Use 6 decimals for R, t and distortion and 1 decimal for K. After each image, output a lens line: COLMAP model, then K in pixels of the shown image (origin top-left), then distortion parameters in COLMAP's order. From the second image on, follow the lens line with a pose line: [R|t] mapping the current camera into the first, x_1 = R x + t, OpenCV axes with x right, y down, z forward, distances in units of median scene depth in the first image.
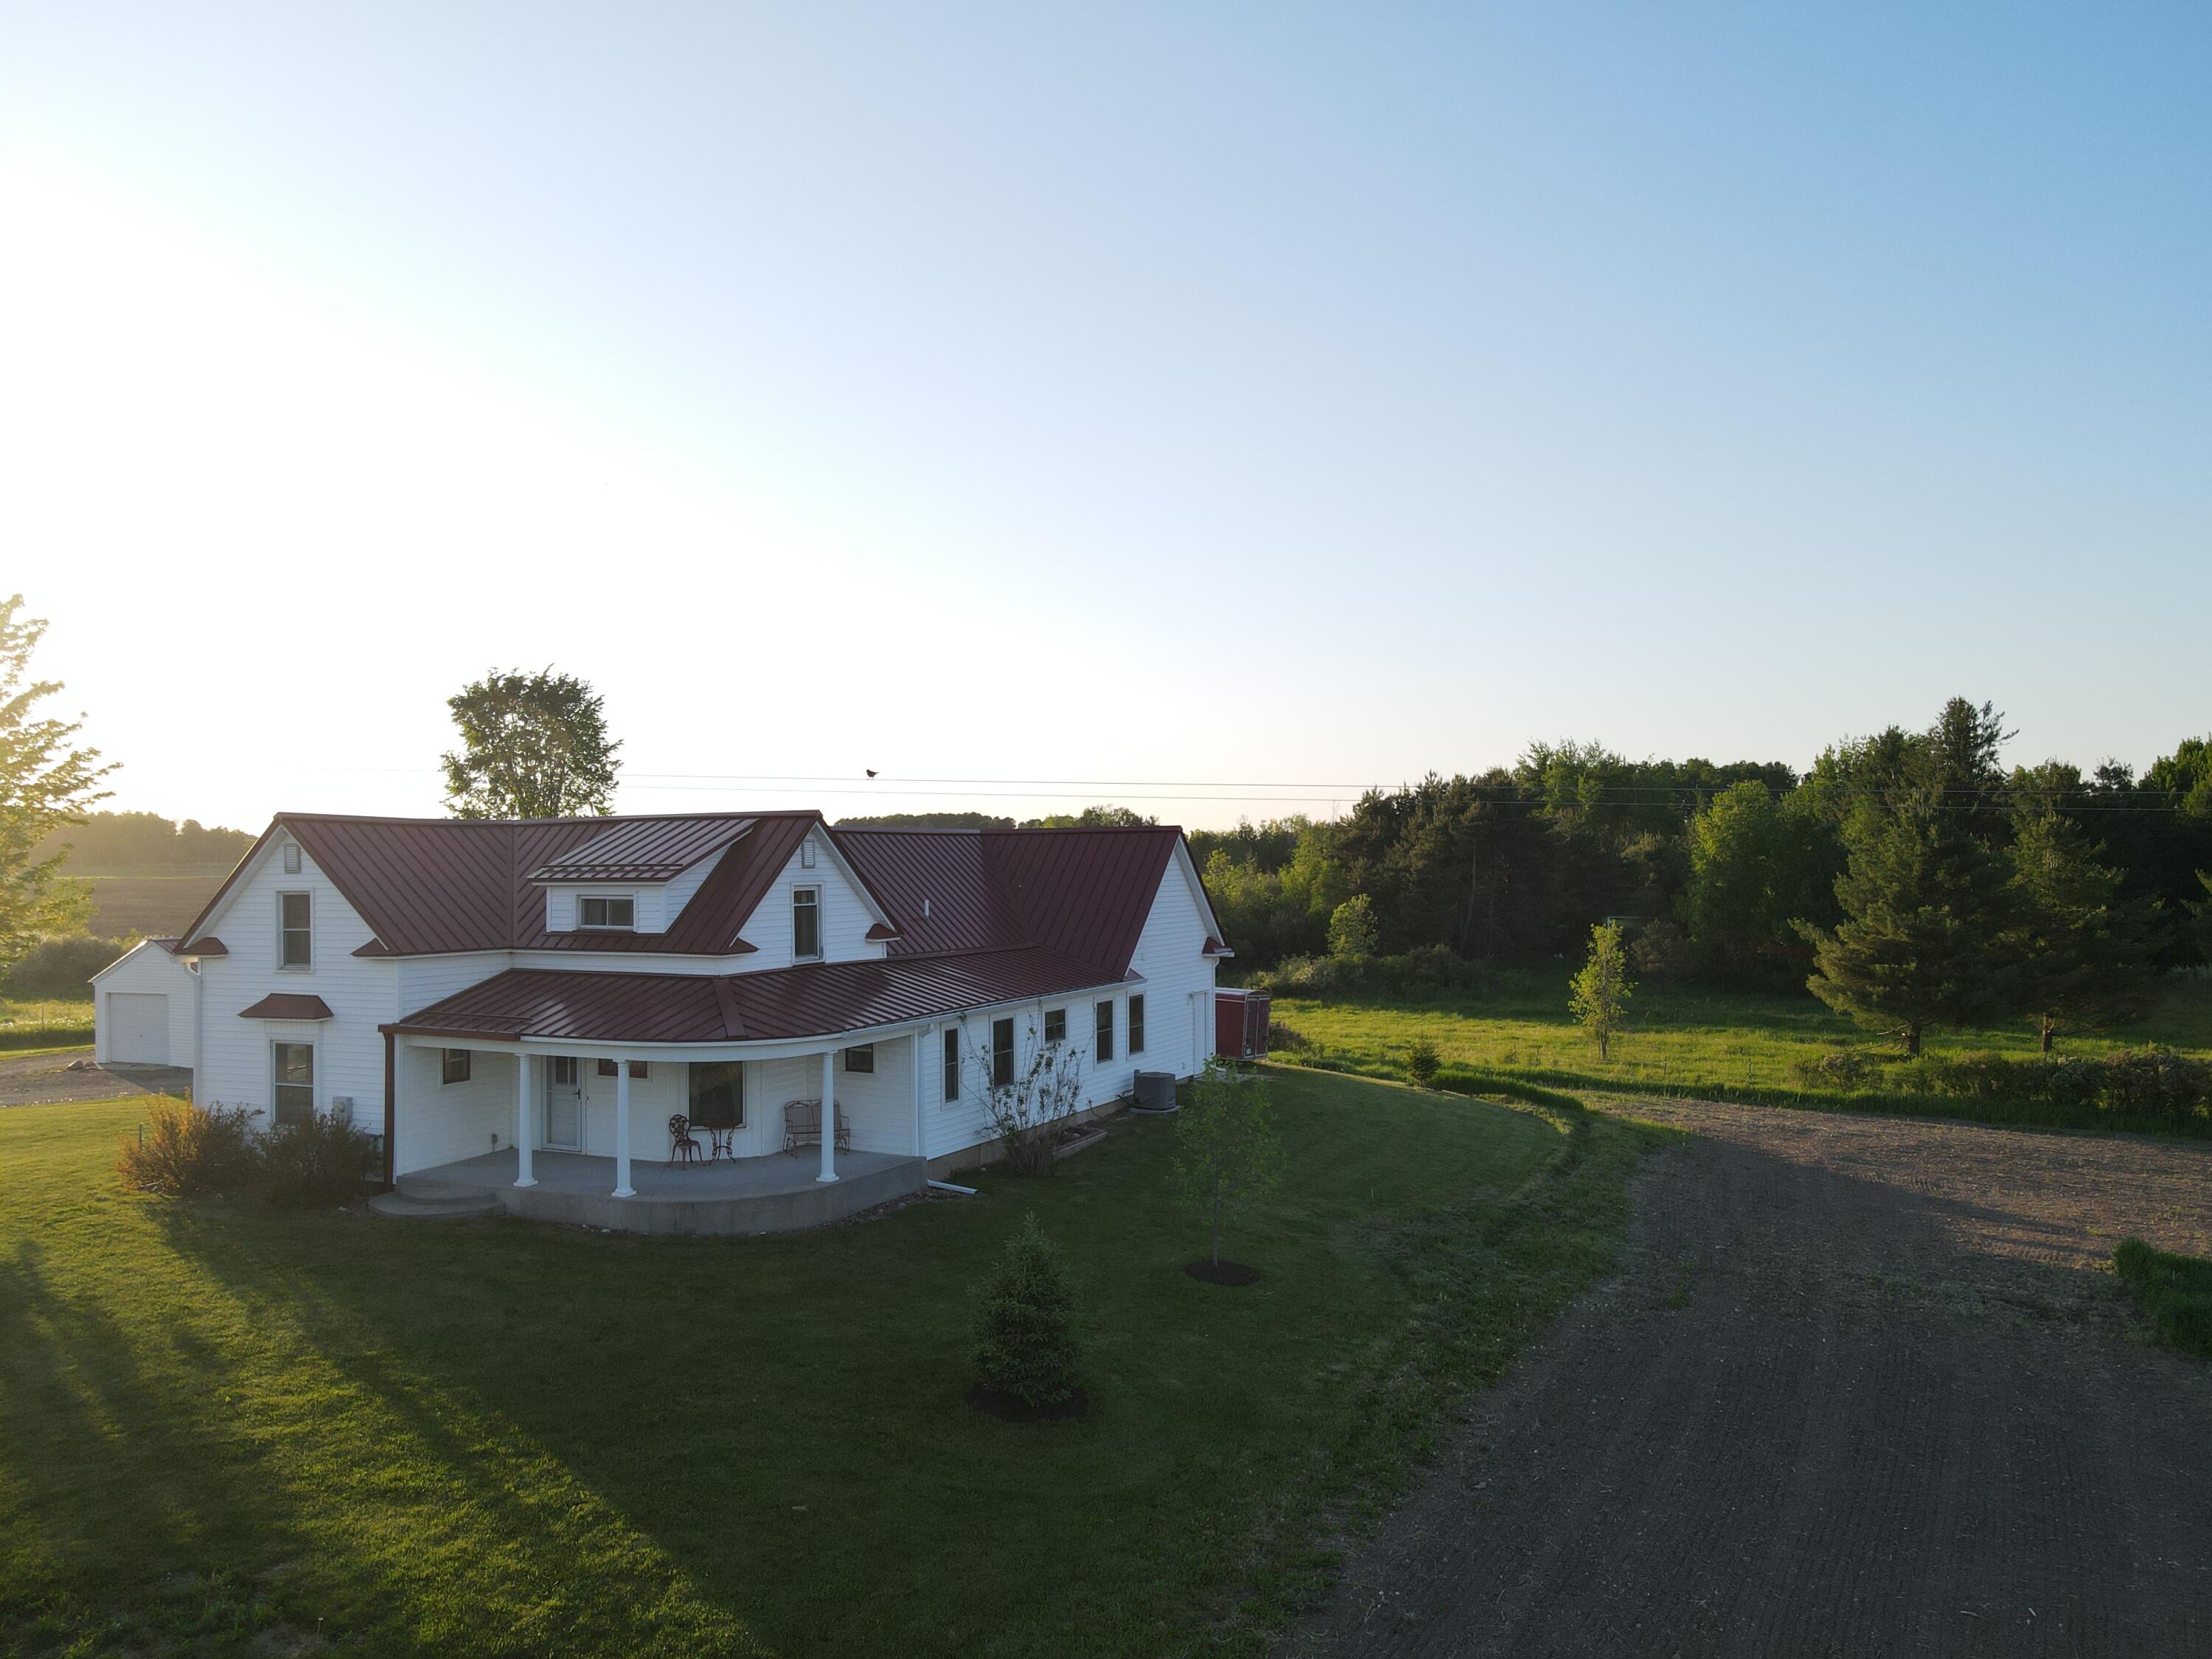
lens RADIAL K [[1582.9, 0, 1117.4], [0, 1582.9, 814.5], [0, 0, 1]] dist [0.012831, 0.009549]
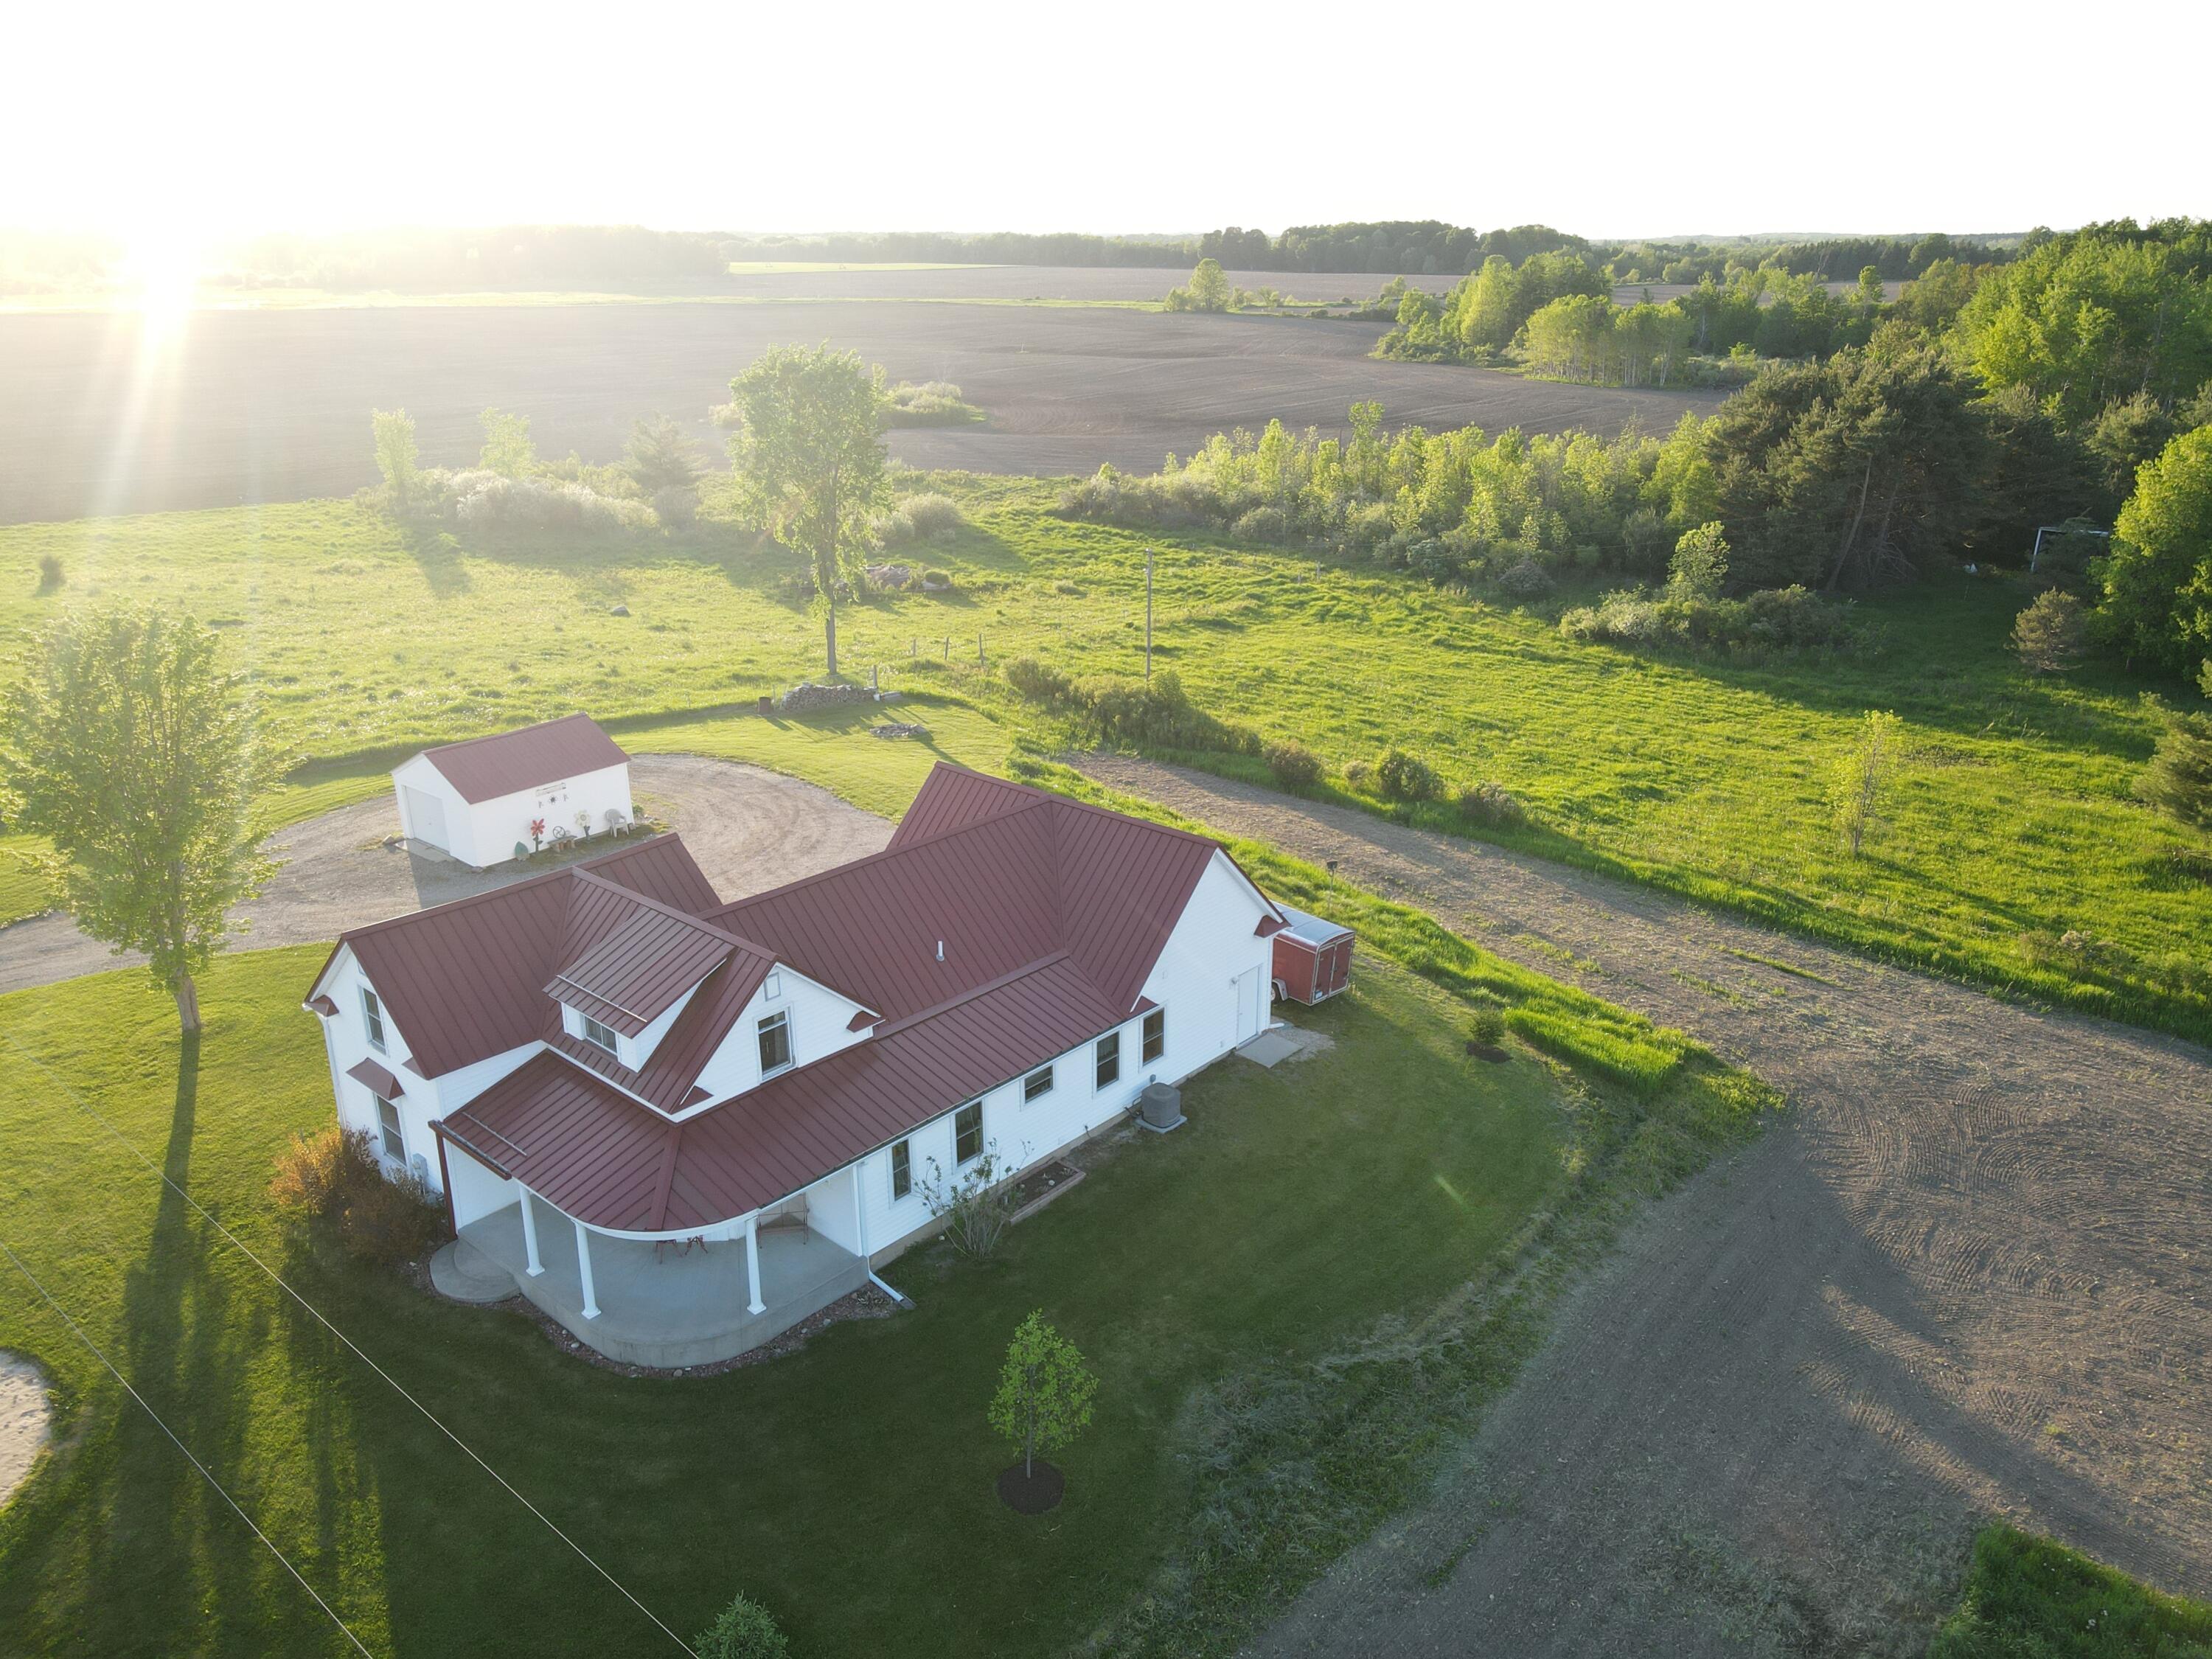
lens RADIAL K [[1582.9, 0, 1115.7], [0, 1582.9, 818.5], [0, 0, 1]] dist [0.012831, 0.009549]
pose [[0.962100, 0.101170, -0.253237, 0.246682], [-0.005160, 0.935222, 0.354025, -0.388039], [0.272649, -0.339301, 0.900299, 0.087238]]
